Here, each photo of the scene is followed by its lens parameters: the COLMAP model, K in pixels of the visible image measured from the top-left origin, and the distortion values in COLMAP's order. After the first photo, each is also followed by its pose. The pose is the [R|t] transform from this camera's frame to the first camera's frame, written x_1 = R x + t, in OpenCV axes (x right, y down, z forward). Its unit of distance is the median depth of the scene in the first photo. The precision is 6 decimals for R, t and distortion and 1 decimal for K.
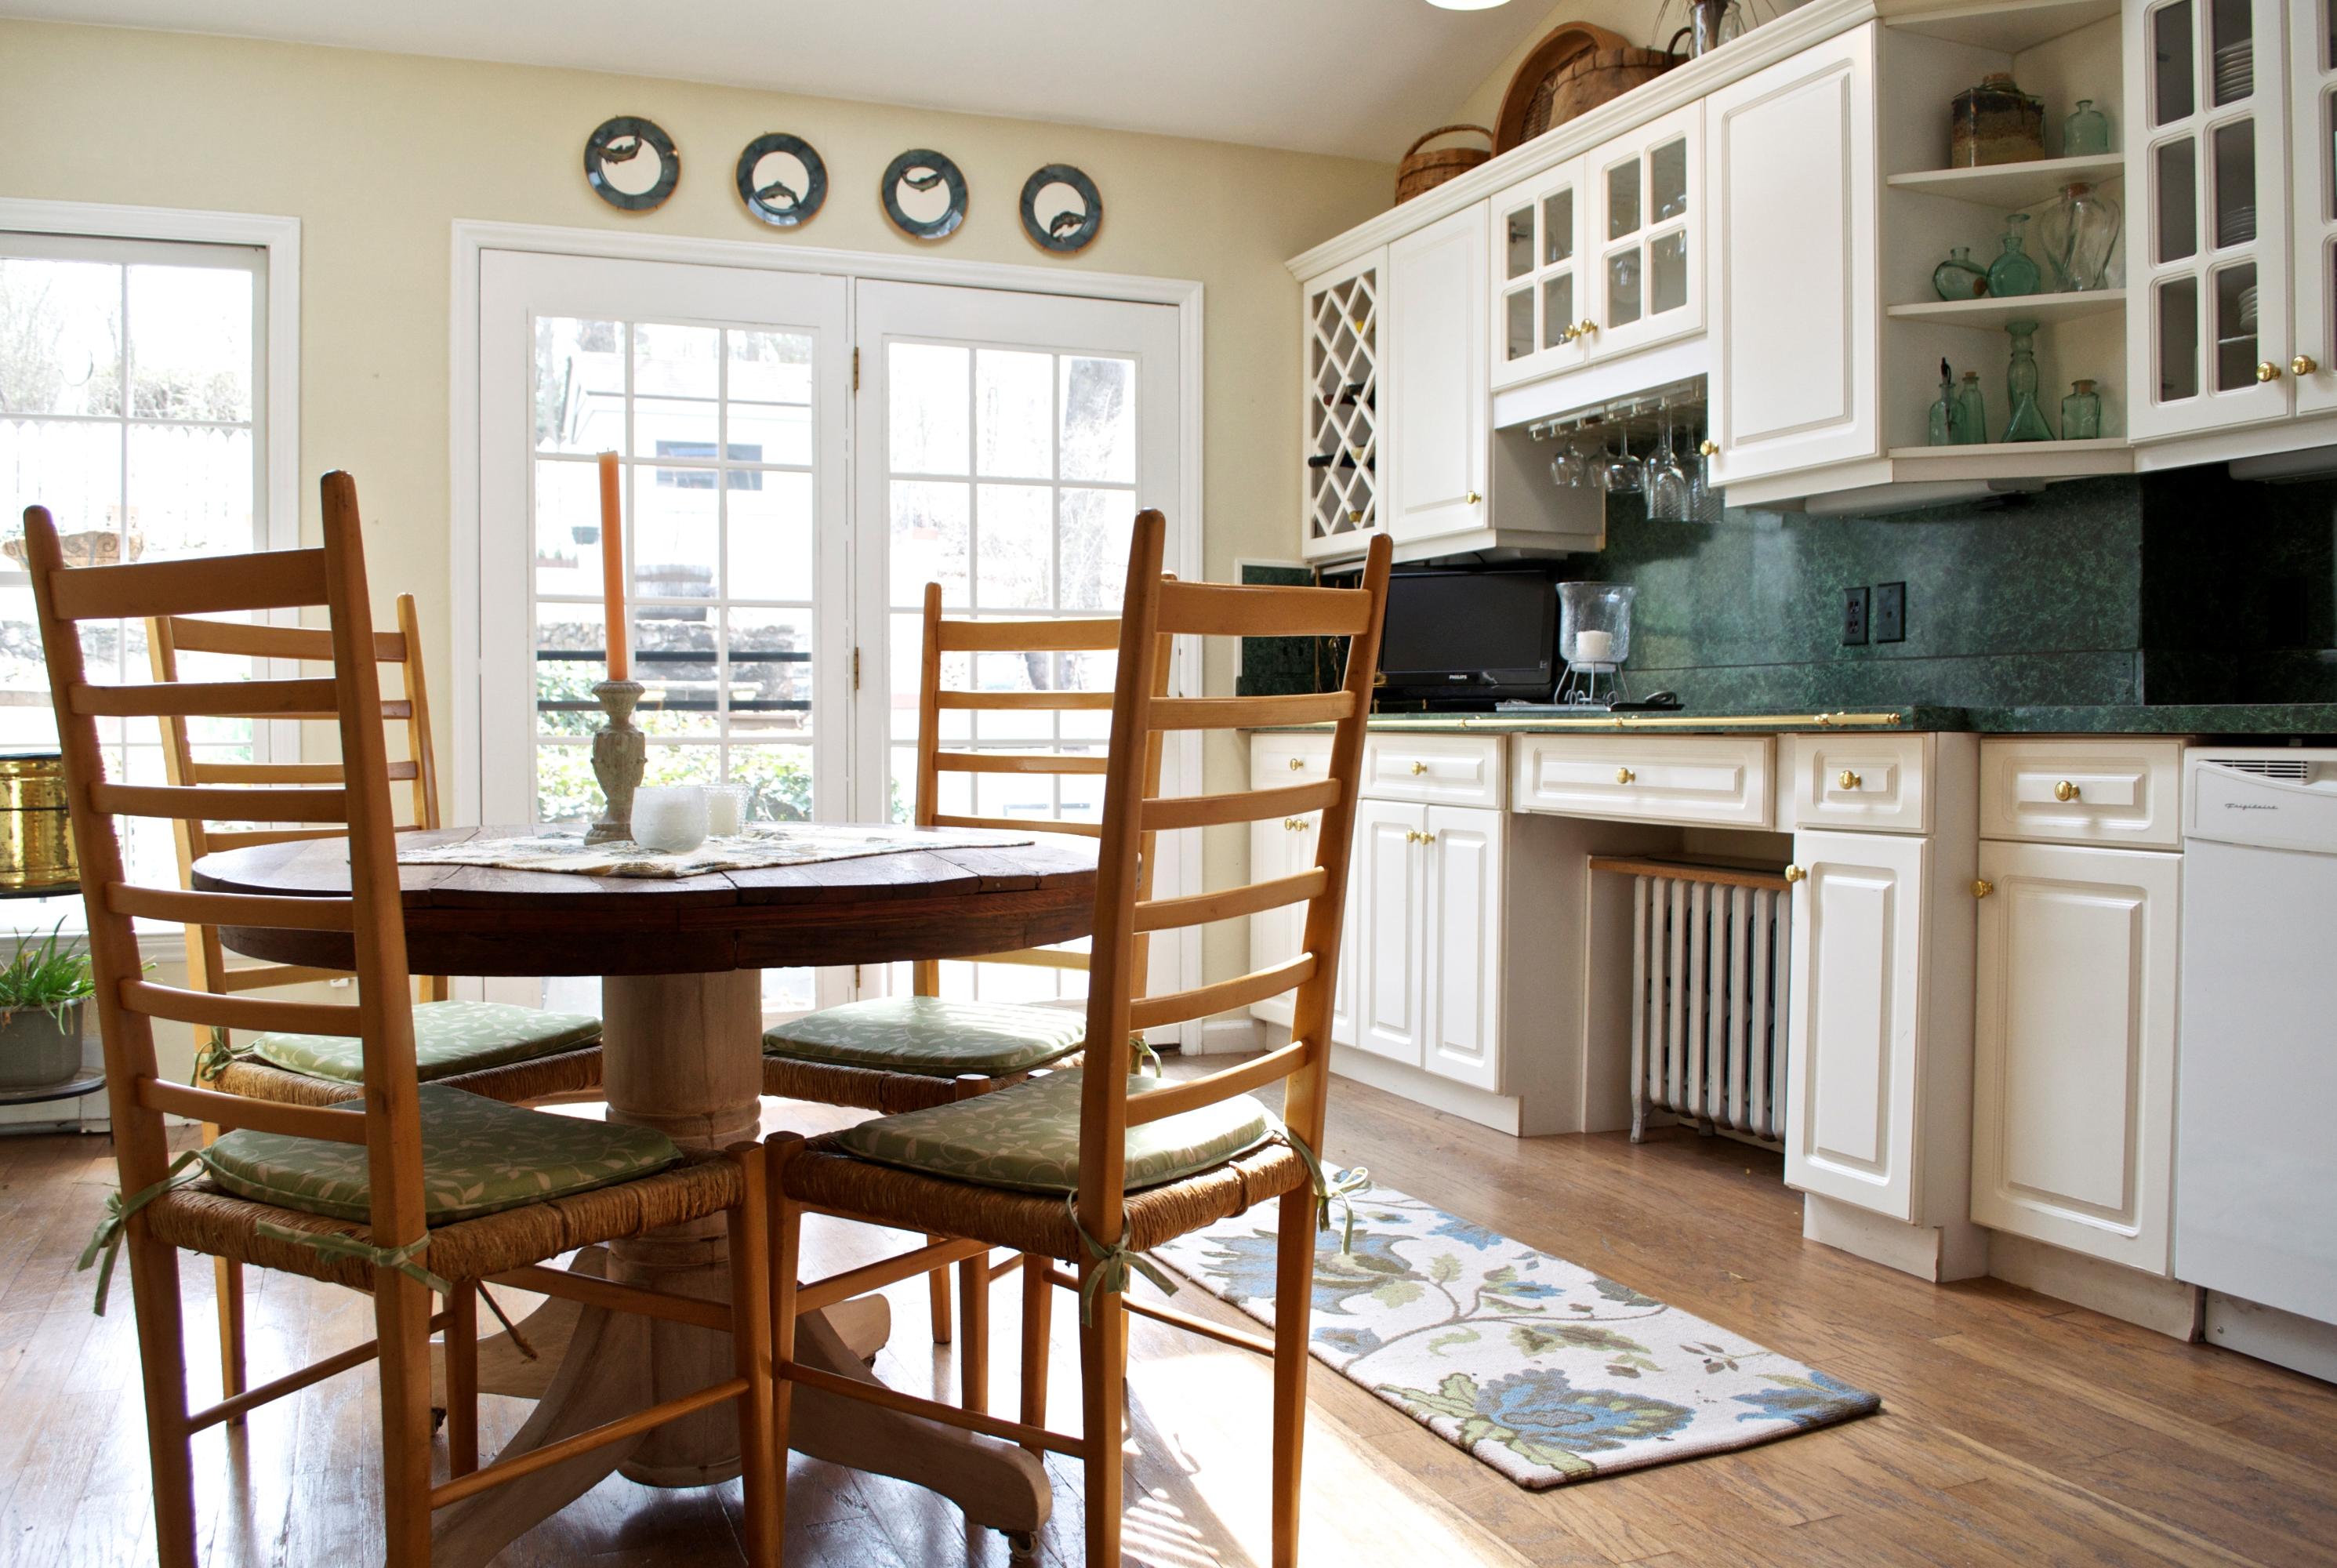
lens RADIAL K [[1874.5, 0, 1146.2], [0, 1874.5, 782.3], [0, 0, 1]] dist [-0.082904, 0.009835]
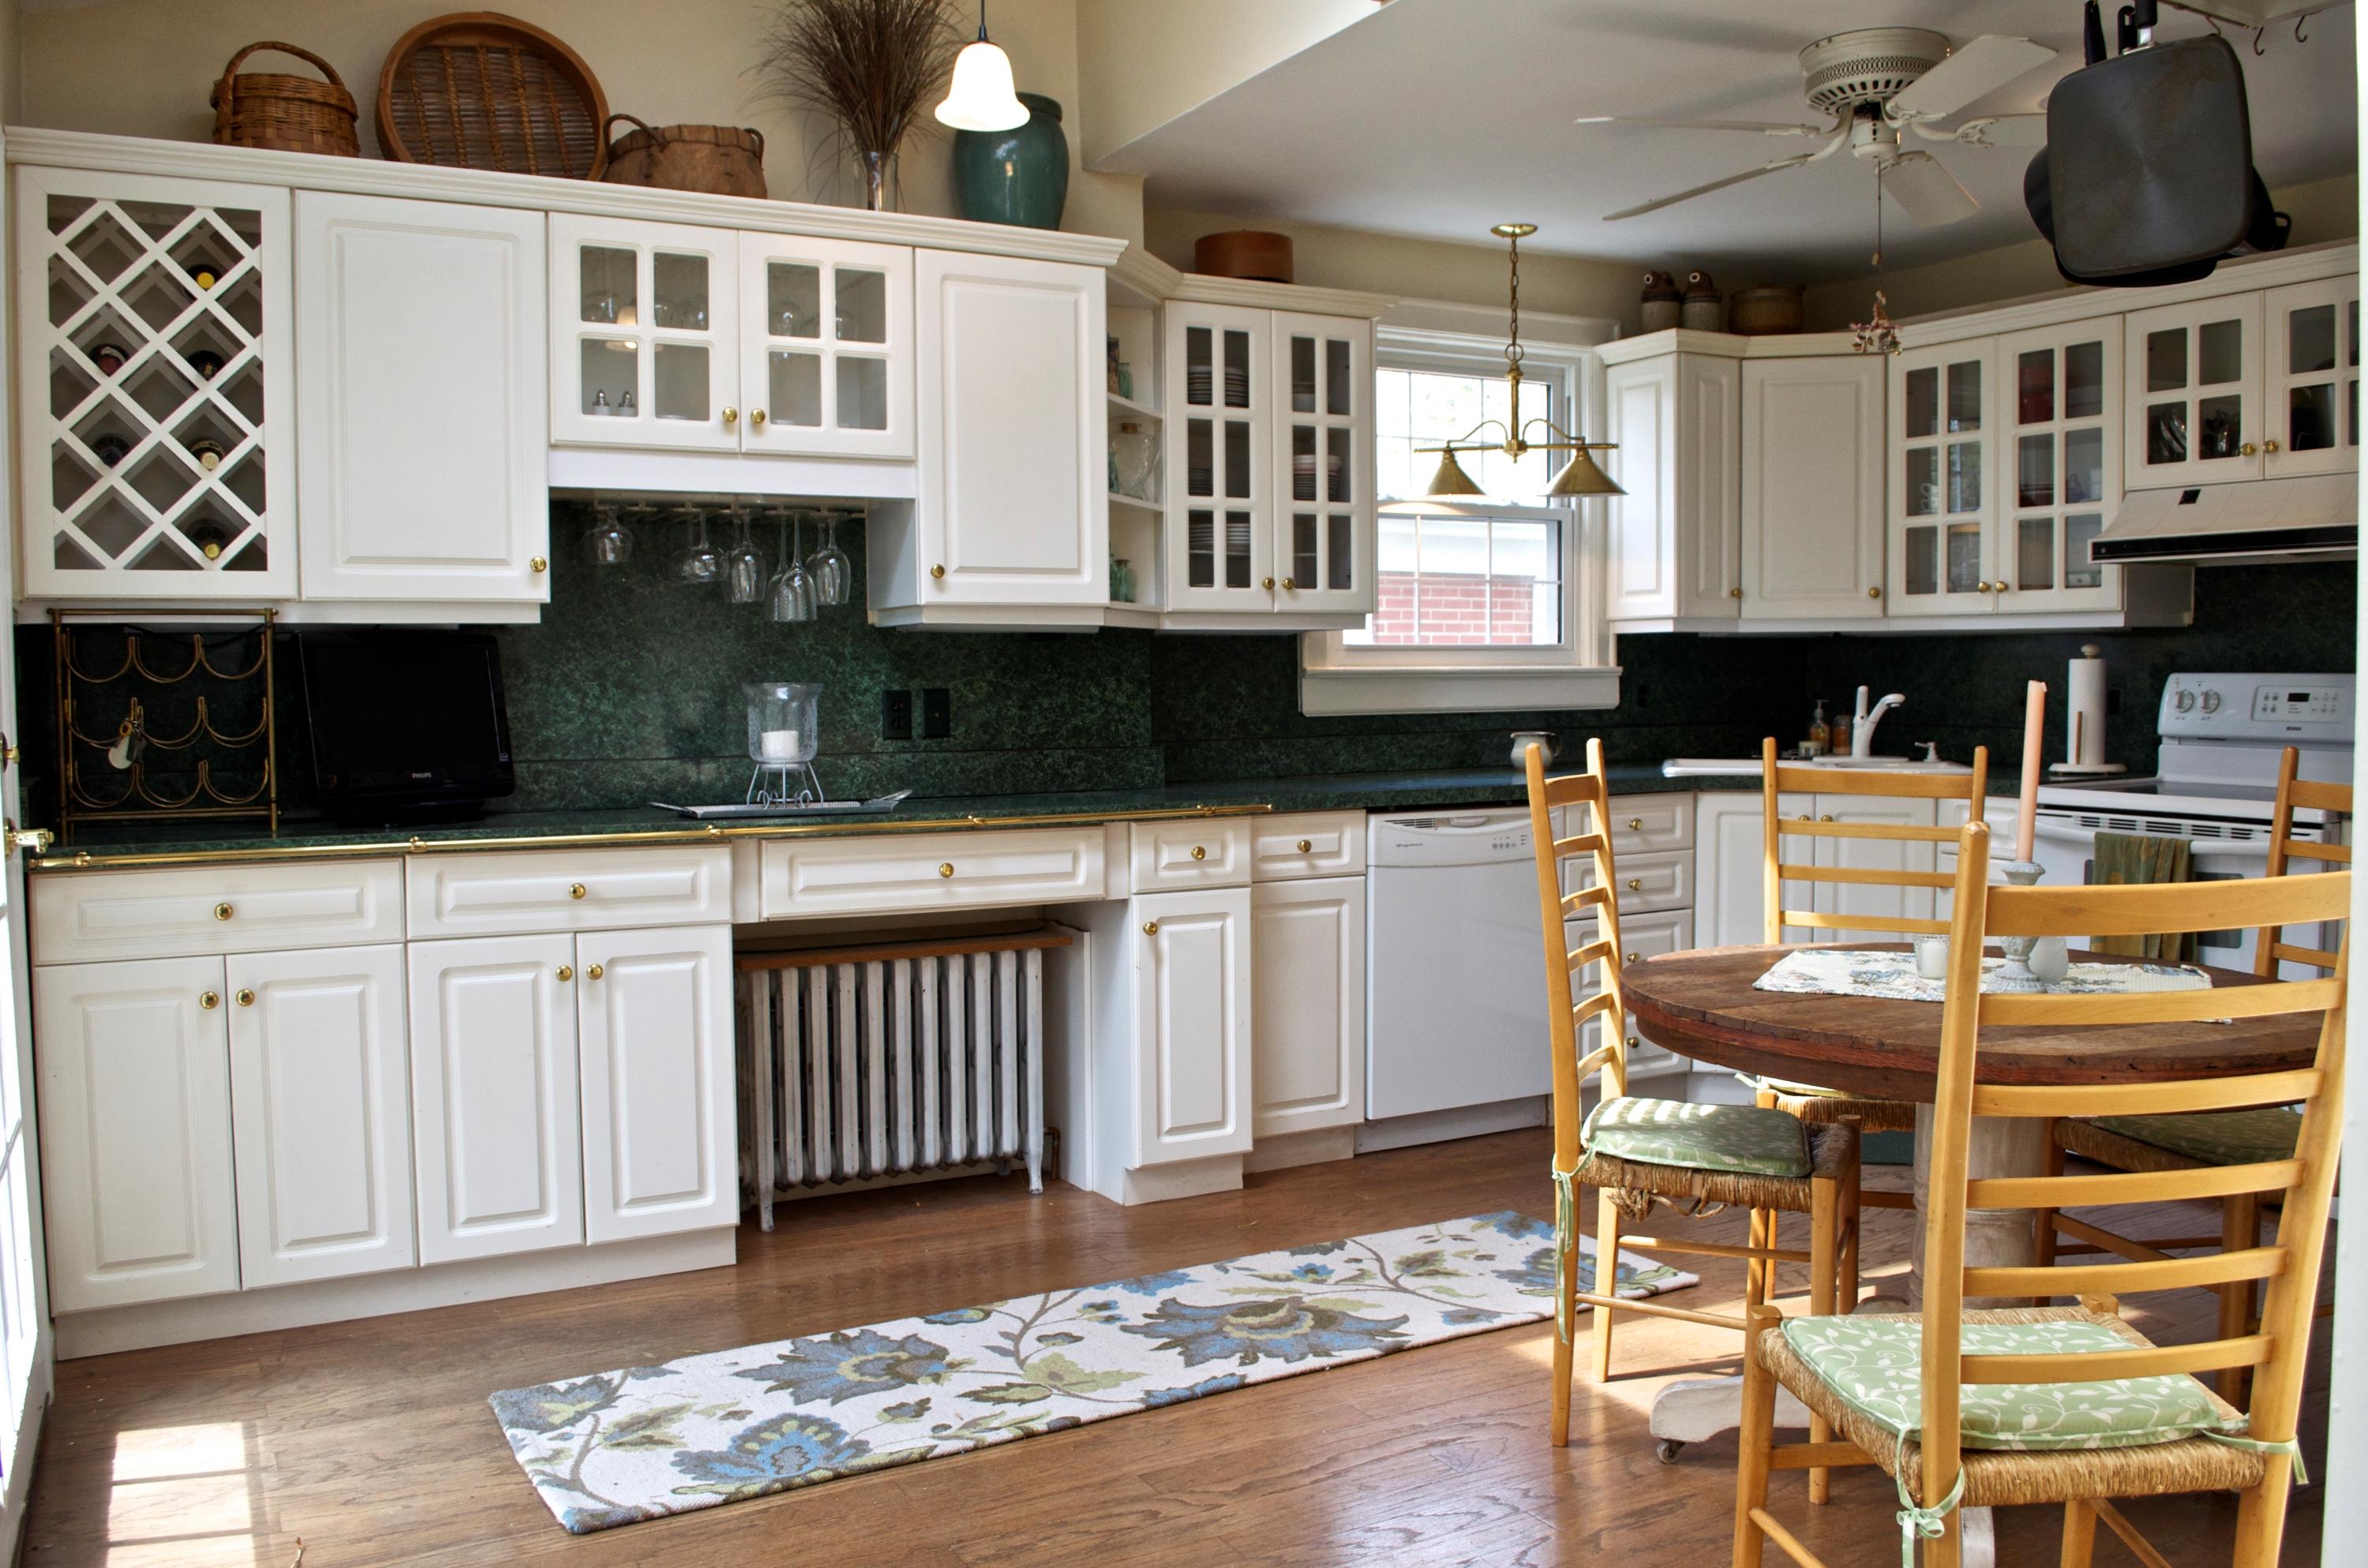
lens RADIAL K [[1899.1, 0, 1158.8], [0, 1899.1, 788.1], [0, 0, 1]] dist [-0.082904, 0.009835]
pose [[-0.098406, -0.061464, 0.993246, -0.949931], [0.031765, 0.997388, 0.064867, -0.133004], [-0.994639, 0.037934, -0.096196, 1.091651]]
